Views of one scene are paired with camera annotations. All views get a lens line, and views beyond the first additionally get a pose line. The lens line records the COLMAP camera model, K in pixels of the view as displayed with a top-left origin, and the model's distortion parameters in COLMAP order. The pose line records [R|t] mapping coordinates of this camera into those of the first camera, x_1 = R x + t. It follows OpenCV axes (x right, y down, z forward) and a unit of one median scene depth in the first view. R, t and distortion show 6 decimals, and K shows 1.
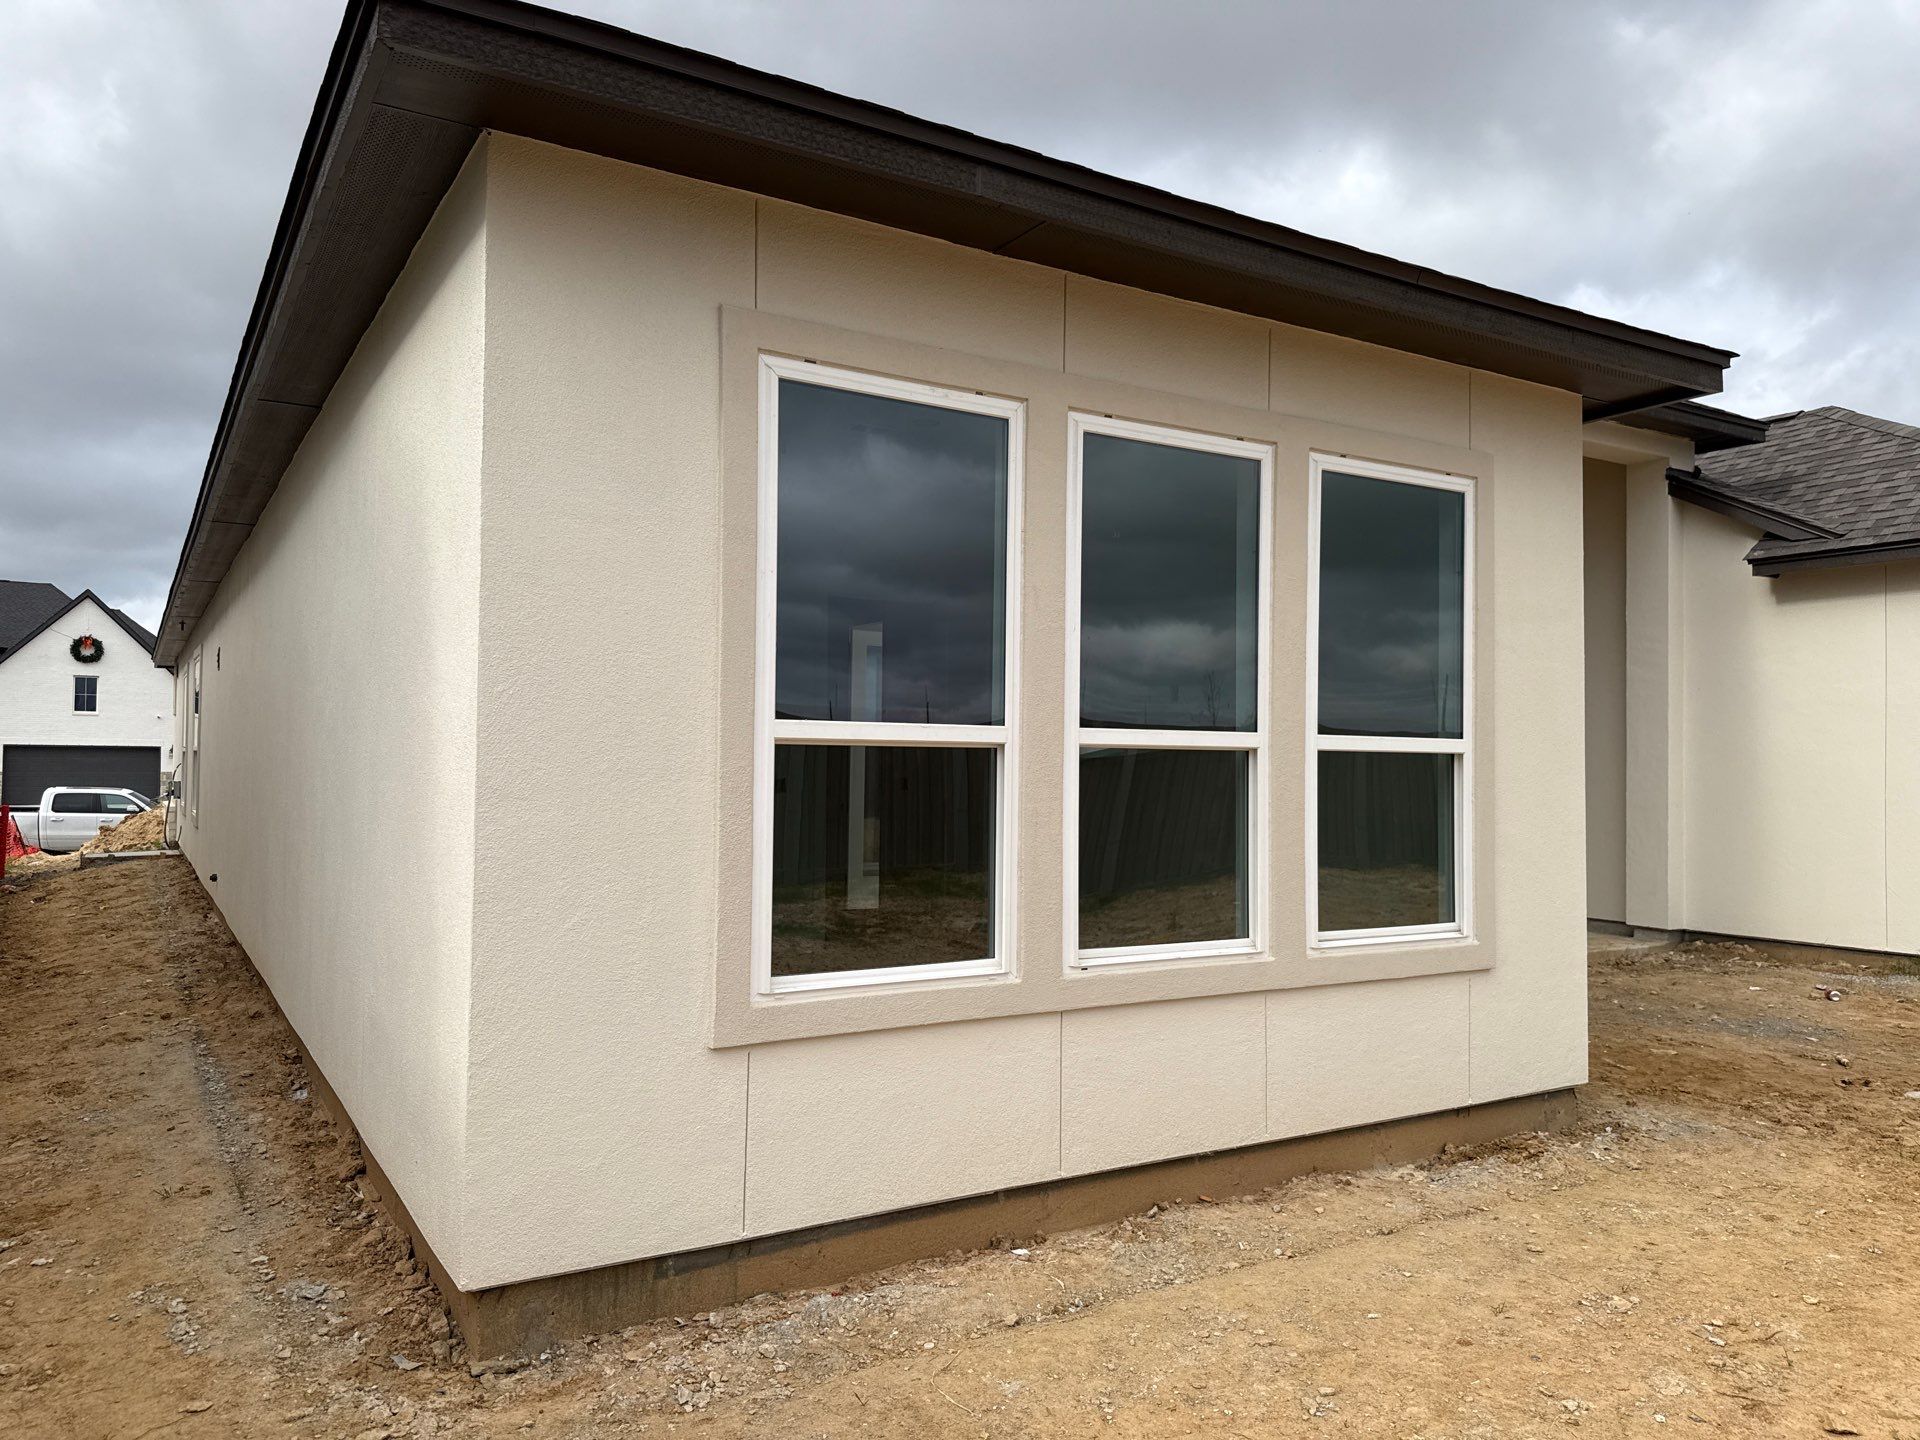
lens RADIAL K [[1347.0, 0, 950.6], [0, 1347.0, 706.0], [0, 0, 1]] dist [0.077639, -0.080842]
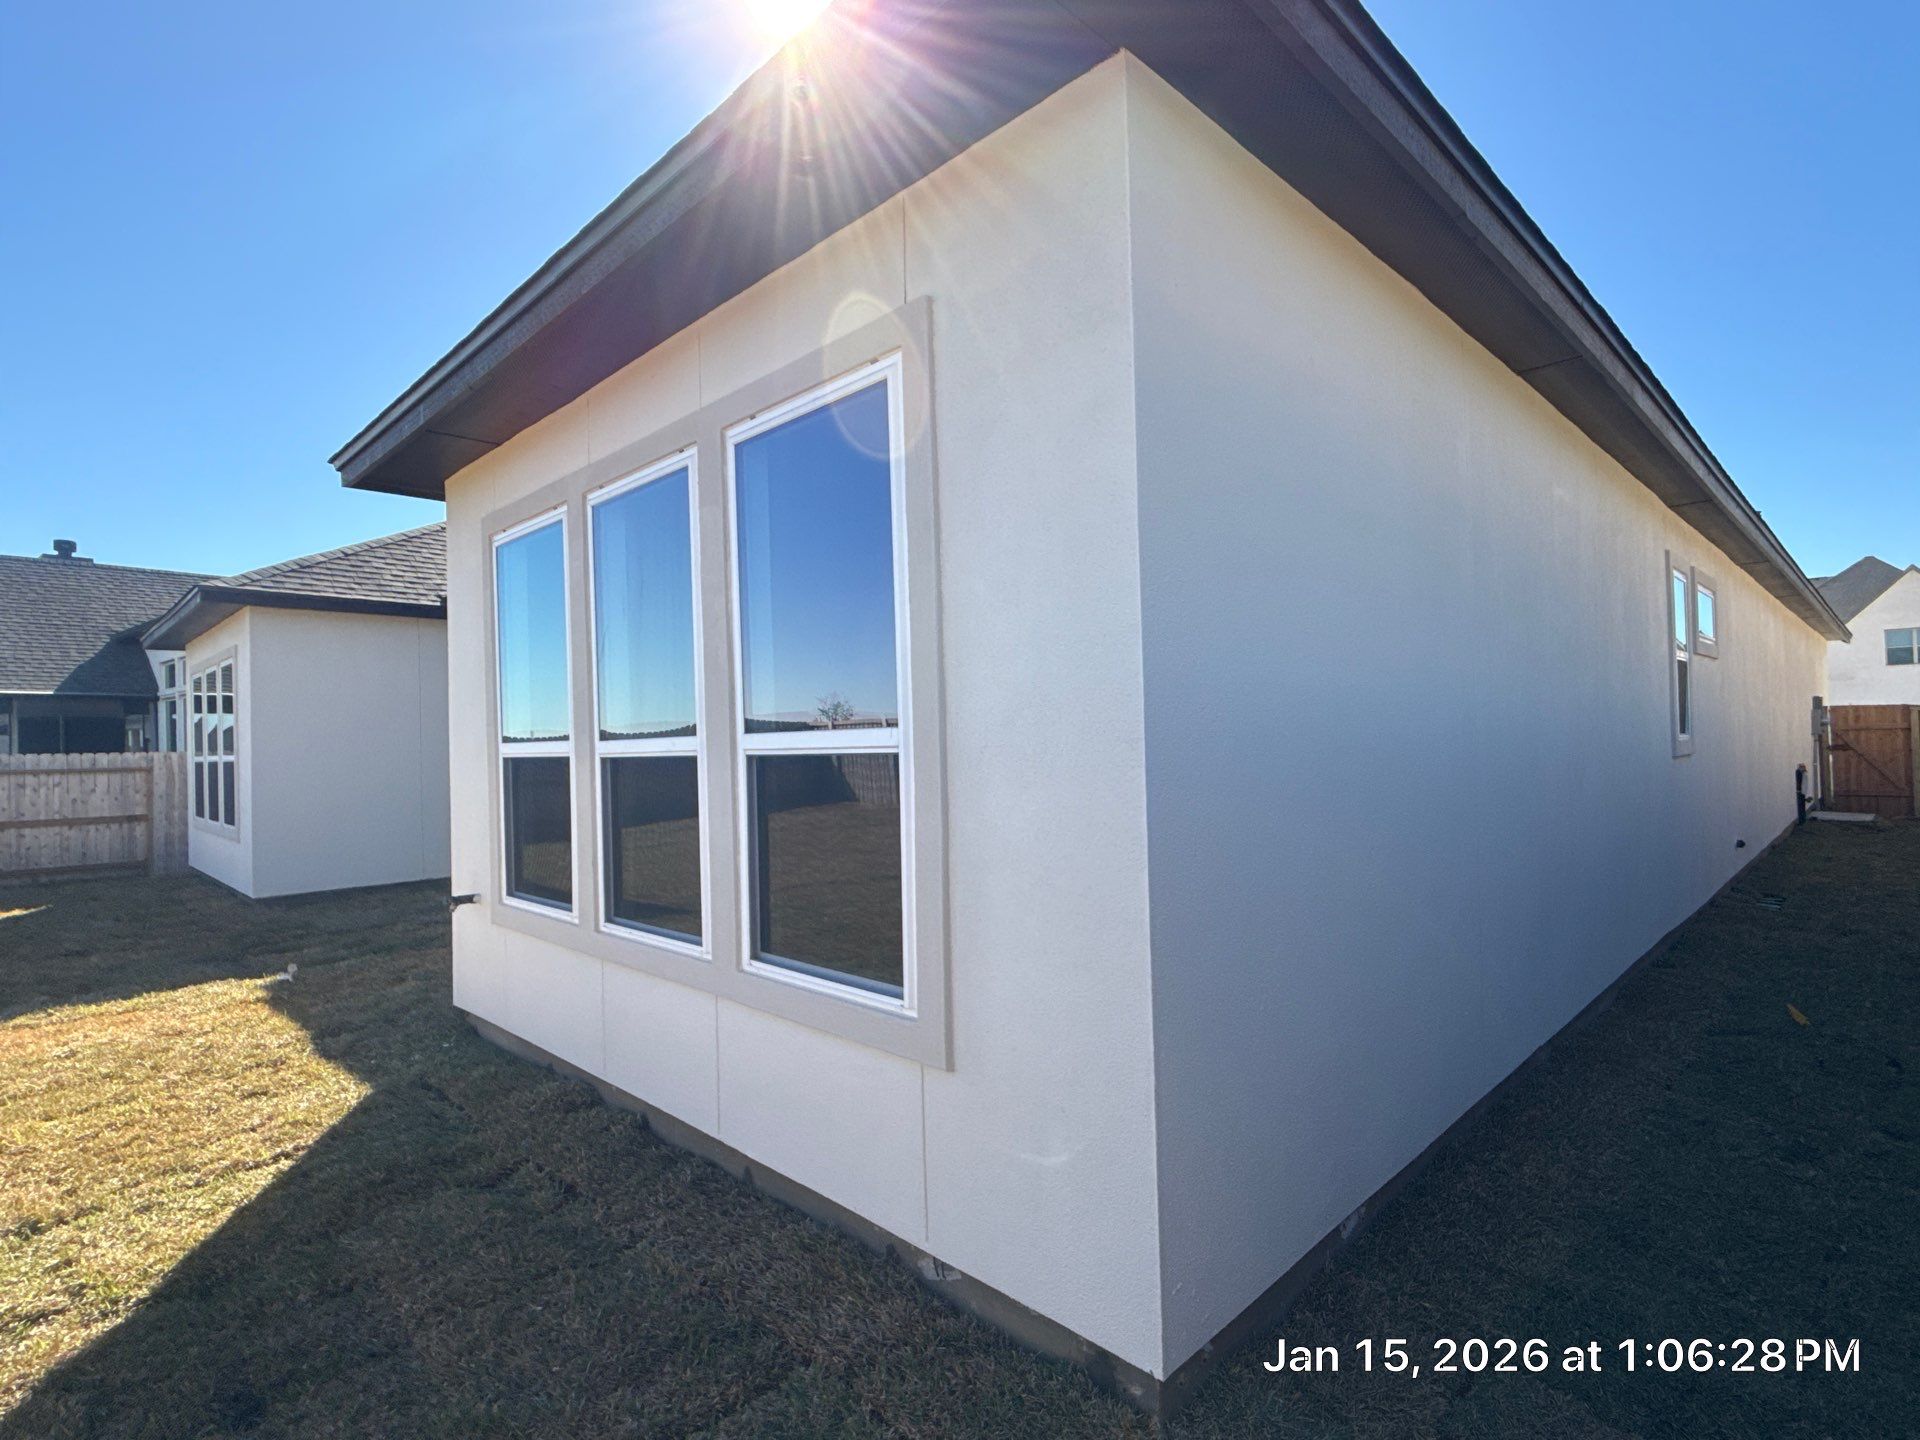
lens RADIAL K [[971.3, 0, 953.4], [0, 971.3, 719.3], [0, 0, 1]] dist [-0.007160, -0.000521]
pose [[0.237193, -0.034277, -0.970858, 0.960316], [0.067378, 0.997551, -0.018758, 0.032705], [0.969123, -0.060965, 0.238921, 1.009602]]
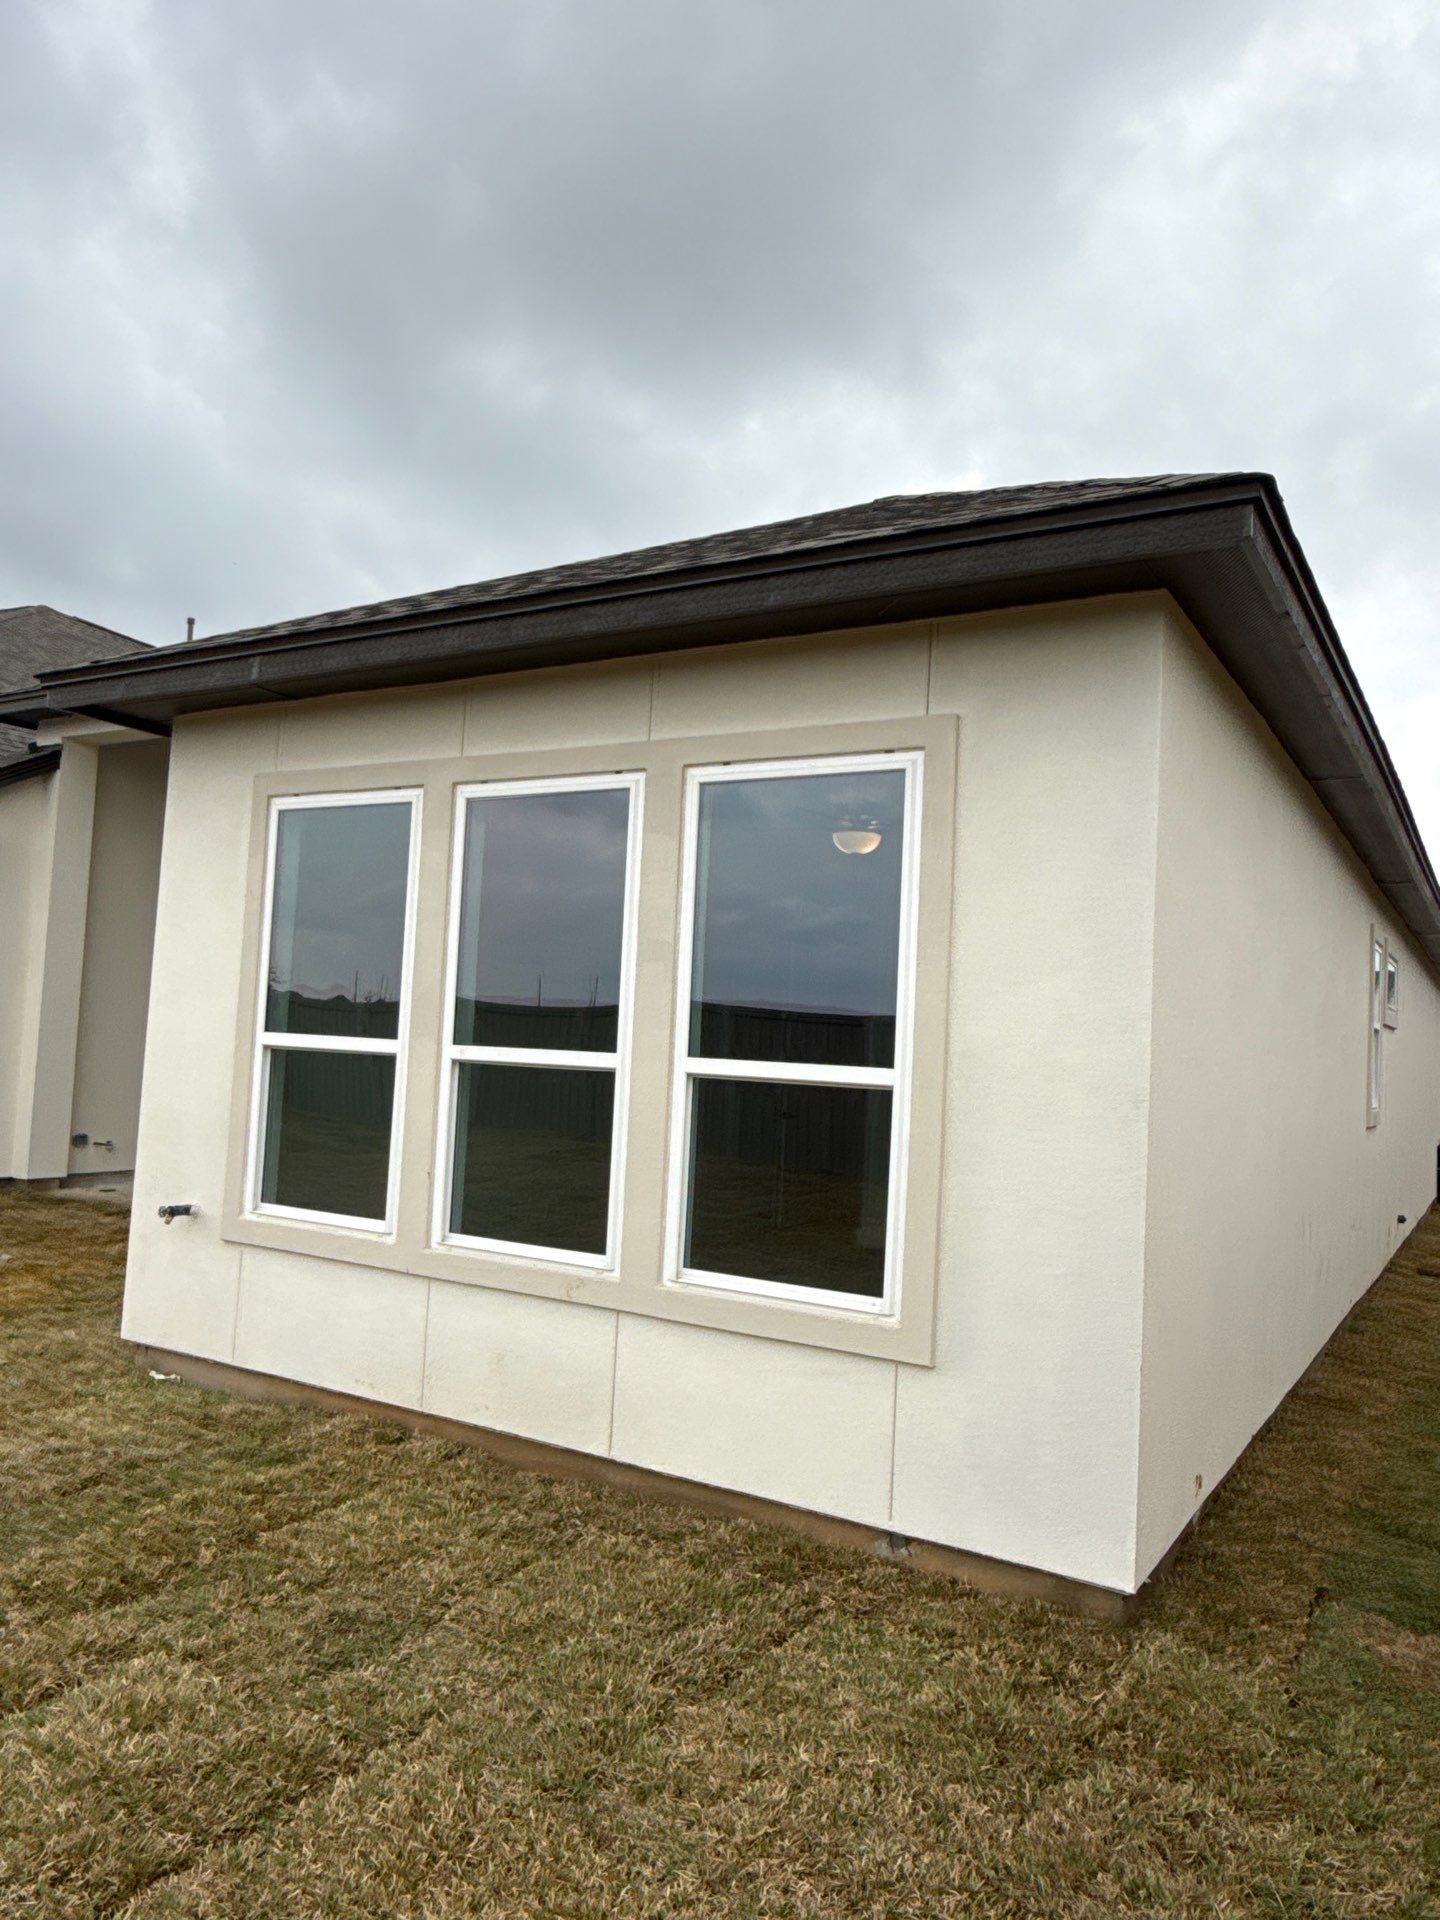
lens RADIAL K [[1347.0, 0, 709.5], [0, 1347.0, 943.6], [0, 0, 1]] dist [0.077639, -0.080842]
pose [[0.470567, -0.052841, -0.880781, 1.163462], [-0.017354, 0.997458, -0.069112, 0.005591], [0.882194, 0.047807, 0.468453, 0.571934]]
